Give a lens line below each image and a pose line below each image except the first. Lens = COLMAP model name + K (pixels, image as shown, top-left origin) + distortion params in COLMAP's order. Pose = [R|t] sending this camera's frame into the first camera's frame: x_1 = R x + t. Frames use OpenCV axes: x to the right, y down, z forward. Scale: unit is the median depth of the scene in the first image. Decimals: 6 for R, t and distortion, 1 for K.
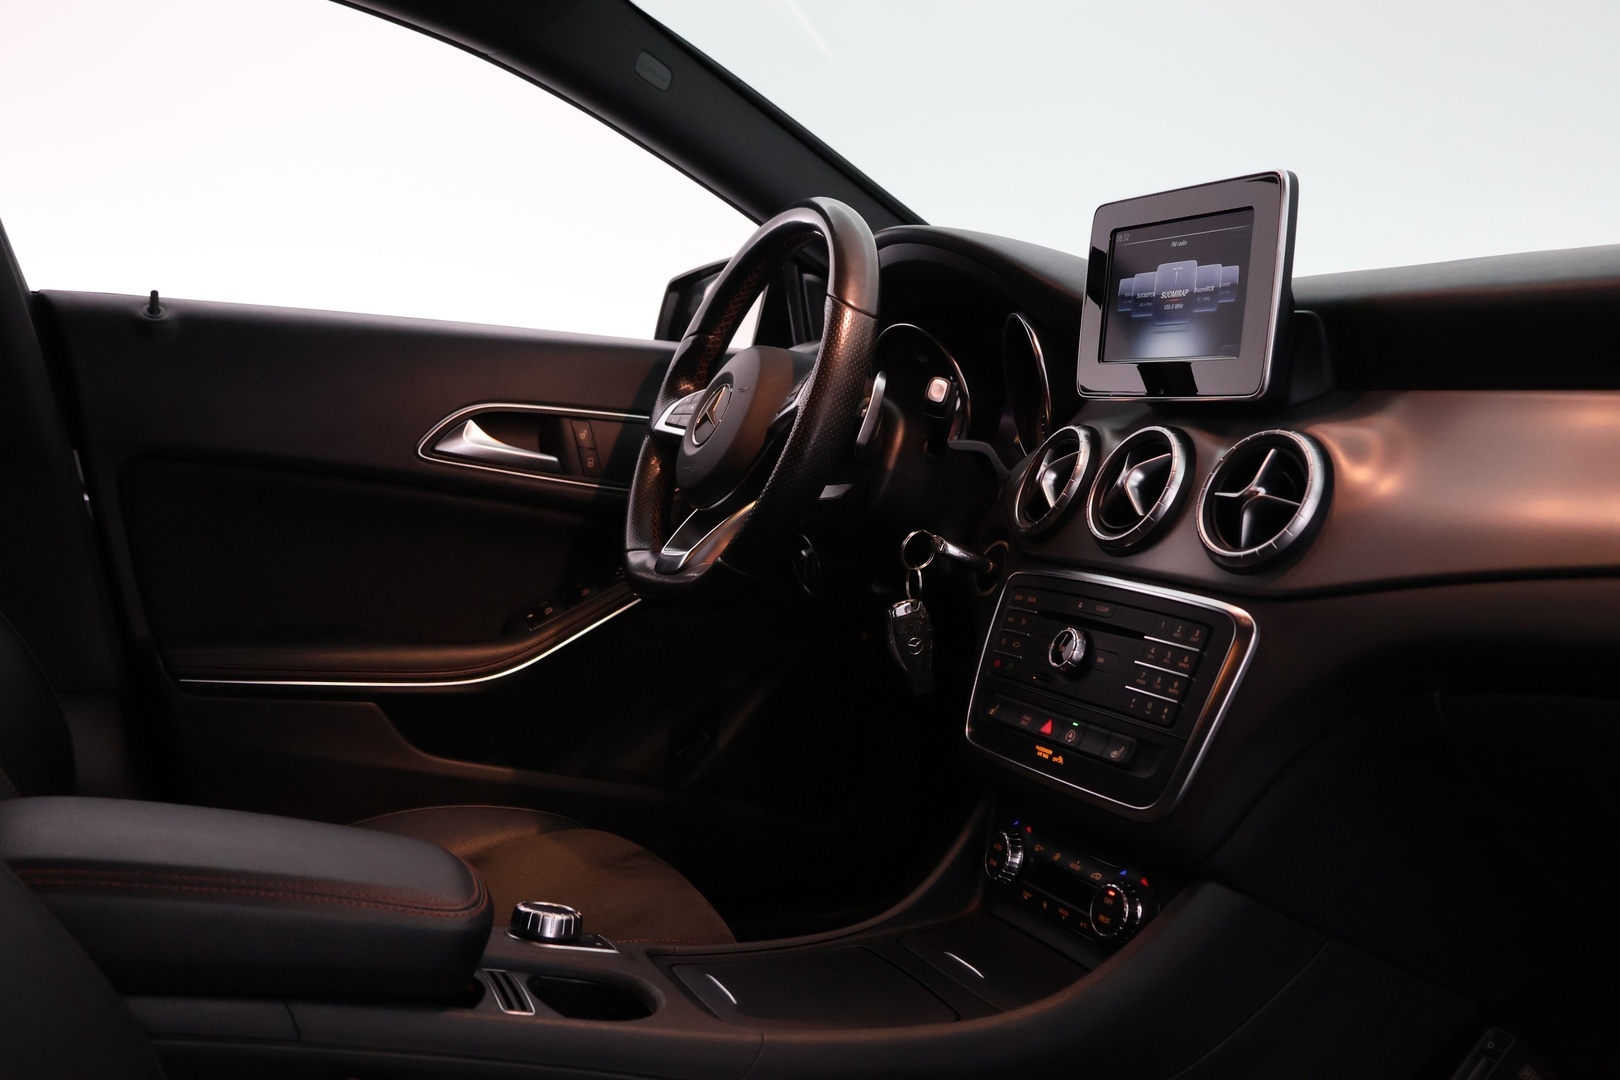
lens RADIAL K [[1581.0, 0, 807.7], [0, 1581.0, 542.1], [0, 0, 1]] dist [-0.049307, 0.000000]
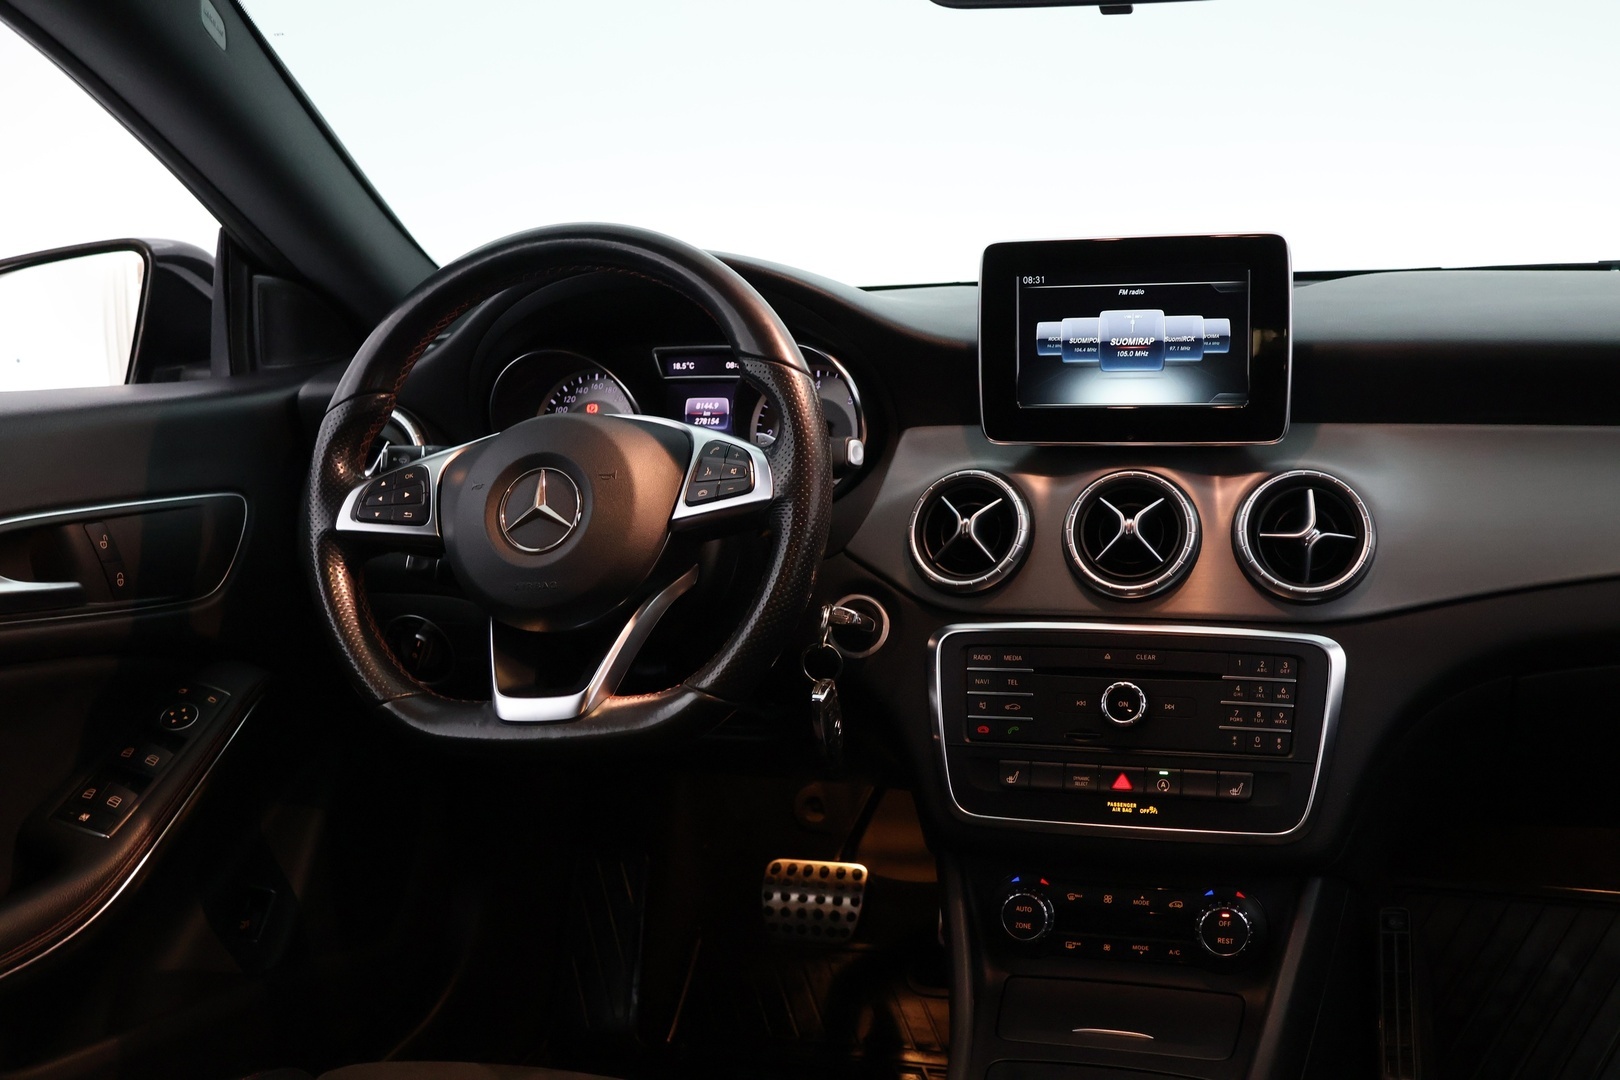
lens RADIAL K [[1581.0, 0, 837.3], [0, 1581.0, 536.5], [0, 0, 1]] dist [-0.049307, 0.000000]
pose [[0.641495, -0.188109, 0.743706, -0.687905], [0.115564, 0.982103, 0.148726, -0.209665], [-0.758373, -0.009461, 0.651752, 0.476423]]
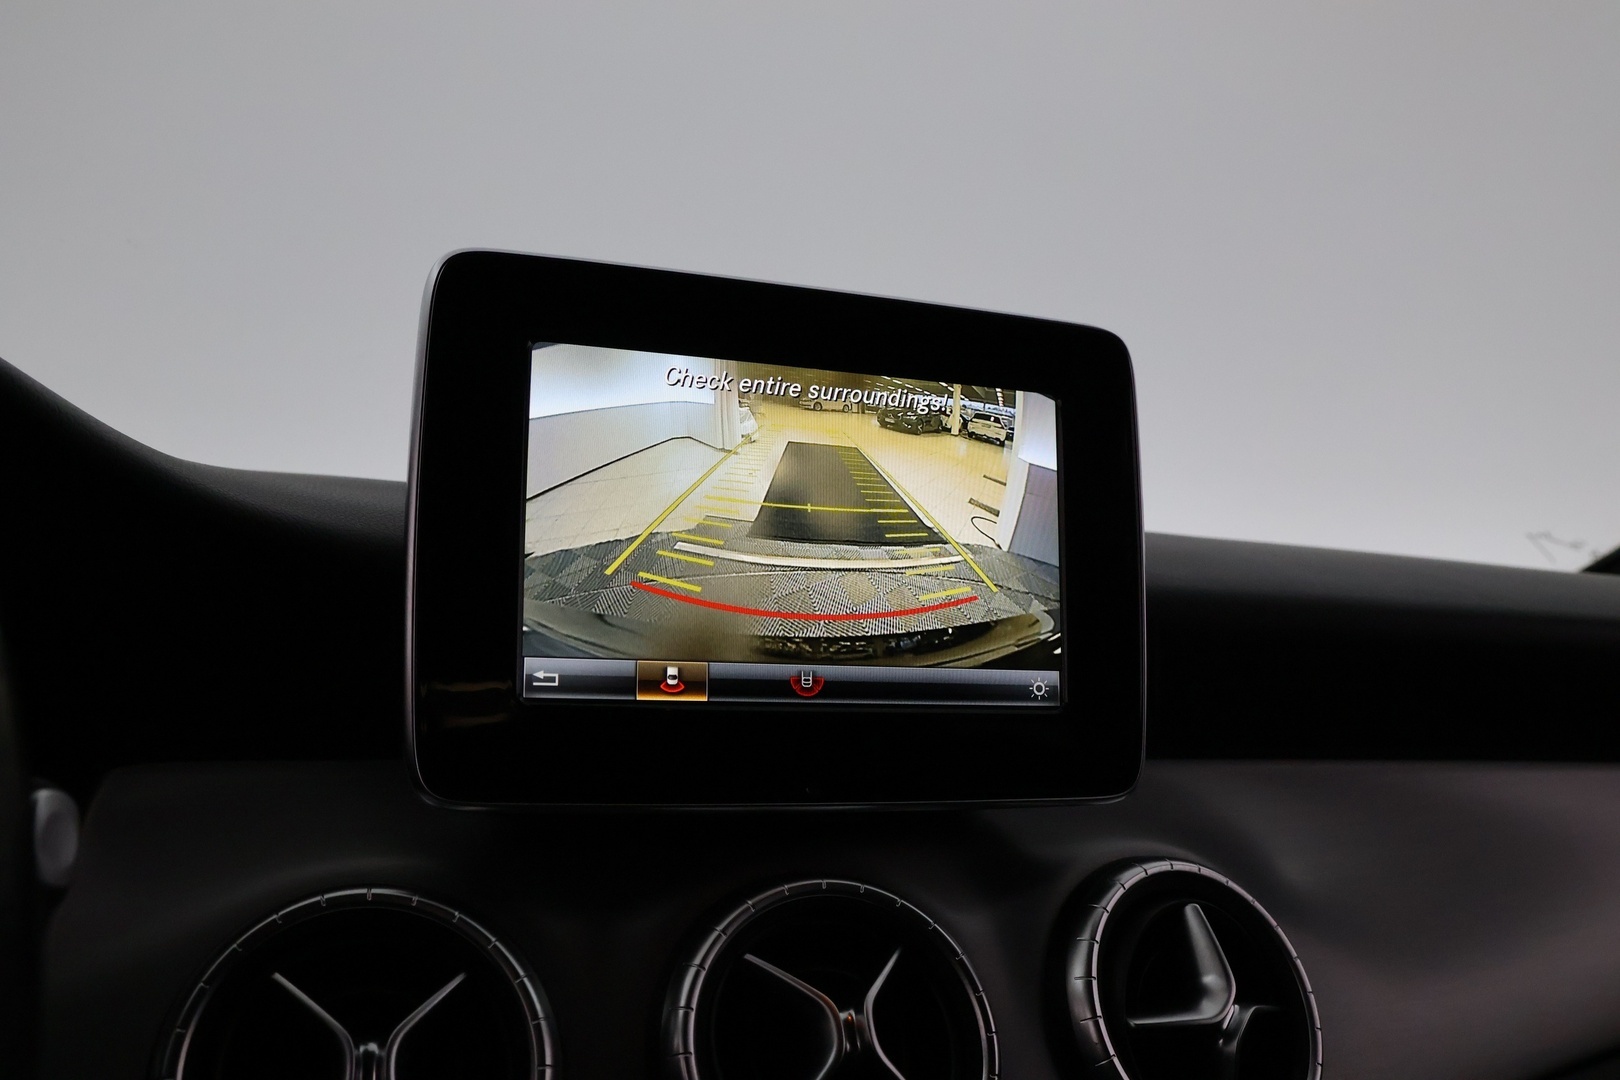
lens RADIAL K [[1316.8, 0, 809.8], [0, 1316.8, 541.3], [0, 0, 1]] dist [-0.111708, 0.048591]
pose [[-0.084048, 0.016369, 0.996327, -0.114655], [0.000683, 0.999866, -0.016370, -0.155664], [-0.996461, -0.000695, -0.084048, 1.041864]]
